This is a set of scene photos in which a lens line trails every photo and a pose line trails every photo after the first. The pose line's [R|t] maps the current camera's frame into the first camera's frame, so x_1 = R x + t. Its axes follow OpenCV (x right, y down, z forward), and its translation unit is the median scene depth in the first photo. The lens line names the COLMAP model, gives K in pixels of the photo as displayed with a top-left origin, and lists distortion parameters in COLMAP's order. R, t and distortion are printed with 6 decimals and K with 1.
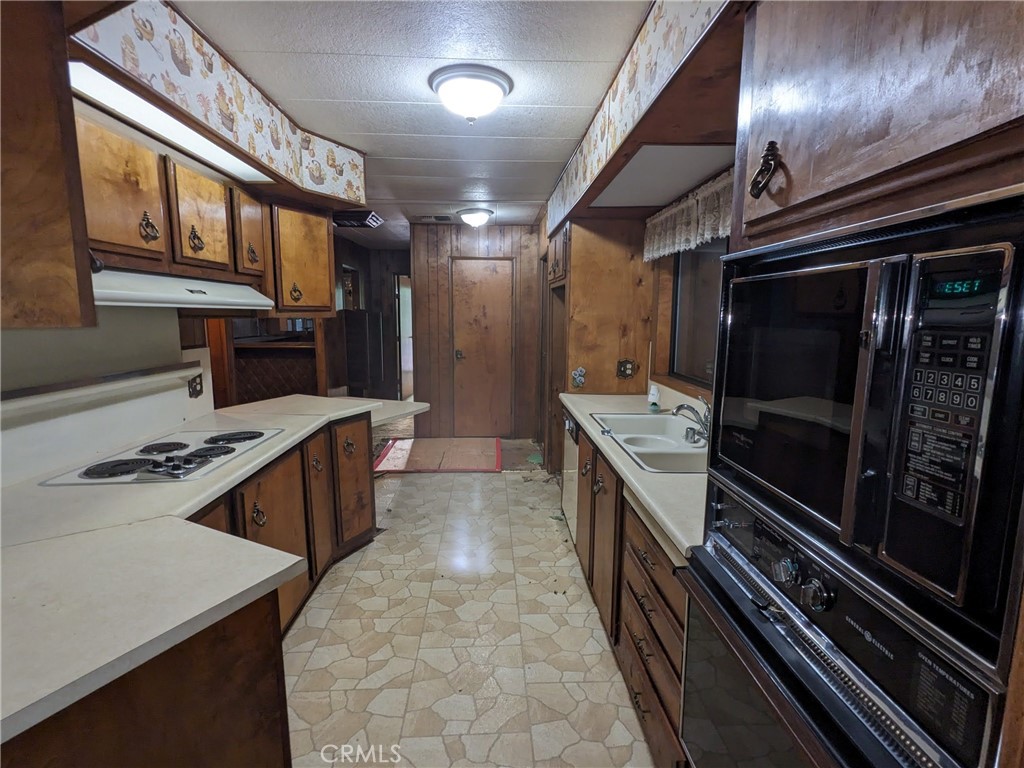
lens RADIAL K [[490.4, 0, 514.0], [0, 490.4, 386.3], [0, 0, 1]] dist [-0.003179, 0.003549]
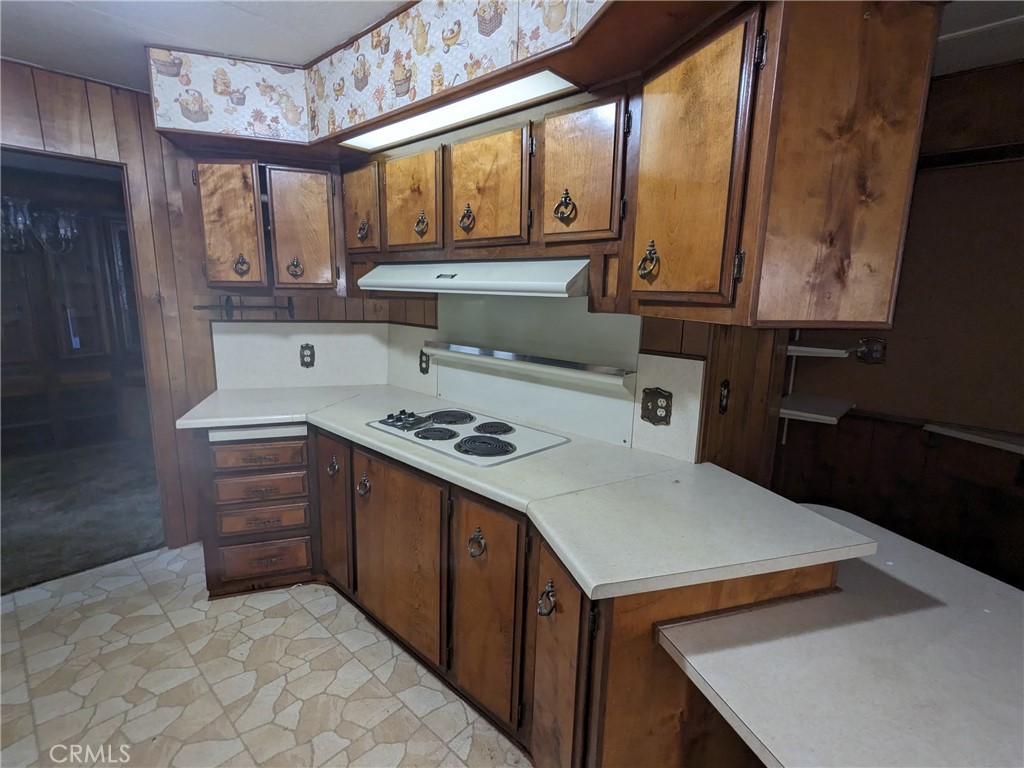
lens RADIAL K [[490.4, 0, 507.3], [0, 490.4, 382.5], [0, 0, 1]] dist [-0.003179, 0.003549]
pose [[-0.714407, 0.115199, -0.690183, -0.025001], [-0.125655, 0.949200, 0.288497, -0.239532], [0.688356, 0.292829, -0.663640, 1.488912]]
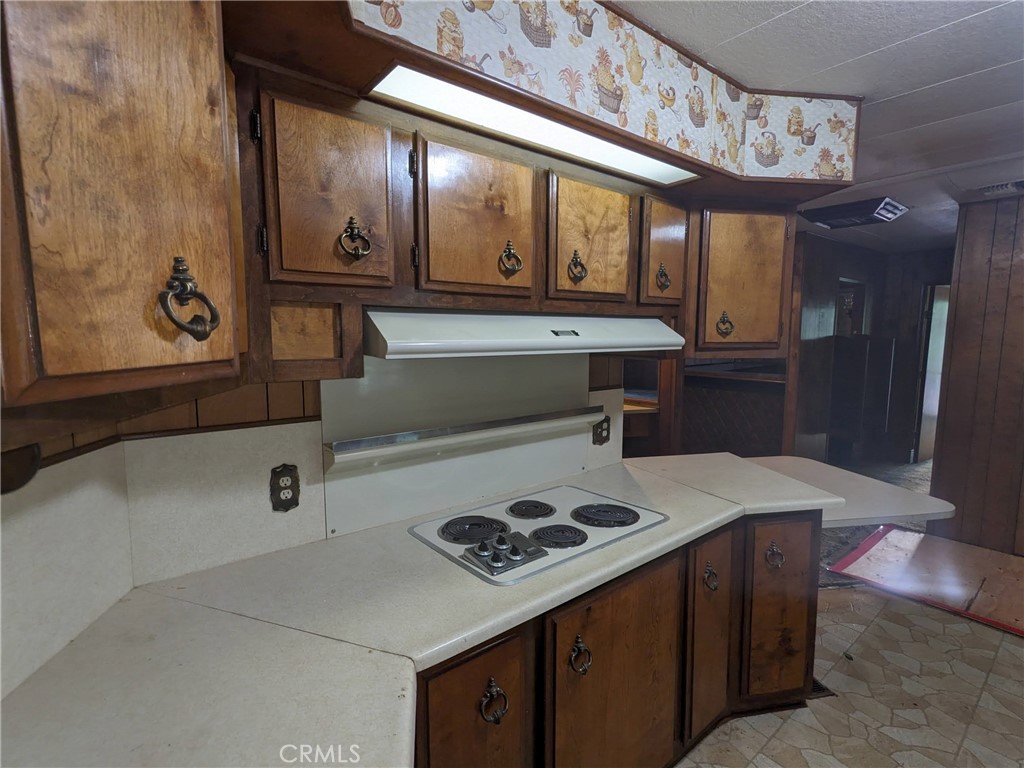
lens RADIAL K [[490.4, 0, 514.5], [0, 490.4, 382.8], [0, 0, 1]] dist [-0.003179, 0.003549]
pose [[0.588162, 0.082241, -0.804551, -0.041967], [-0.117547, 0.992945, 0.015567, -0.095557], [0.800155, 0.085416, 0.593680, 0.388551]]
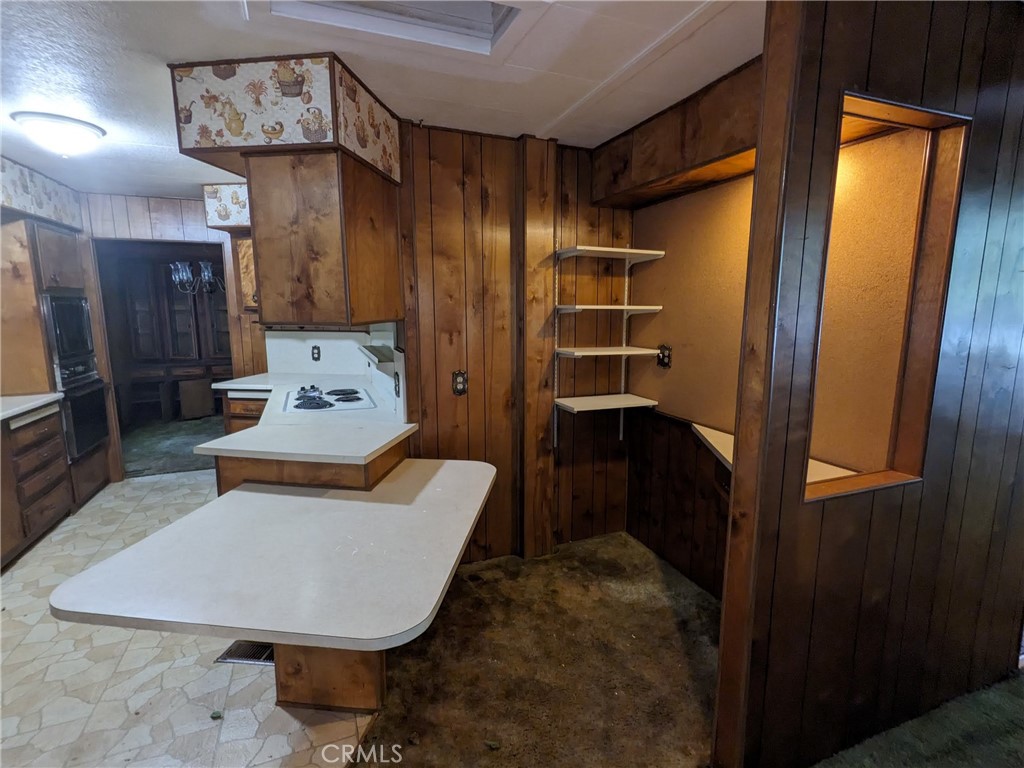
lens RADIAL K [[490.4, 0, 514.0], [0, 490.4, 382.1], [0, 0, 1]] dist [-0.003179, 0.003549]
pose [[-0.943737, 0.048580, -0.327110, -0.599407], [-0.051168, 0.955788, 0.289571, -0.359762], [0.326716, 0.290016, -0.899526, 2.256148]]
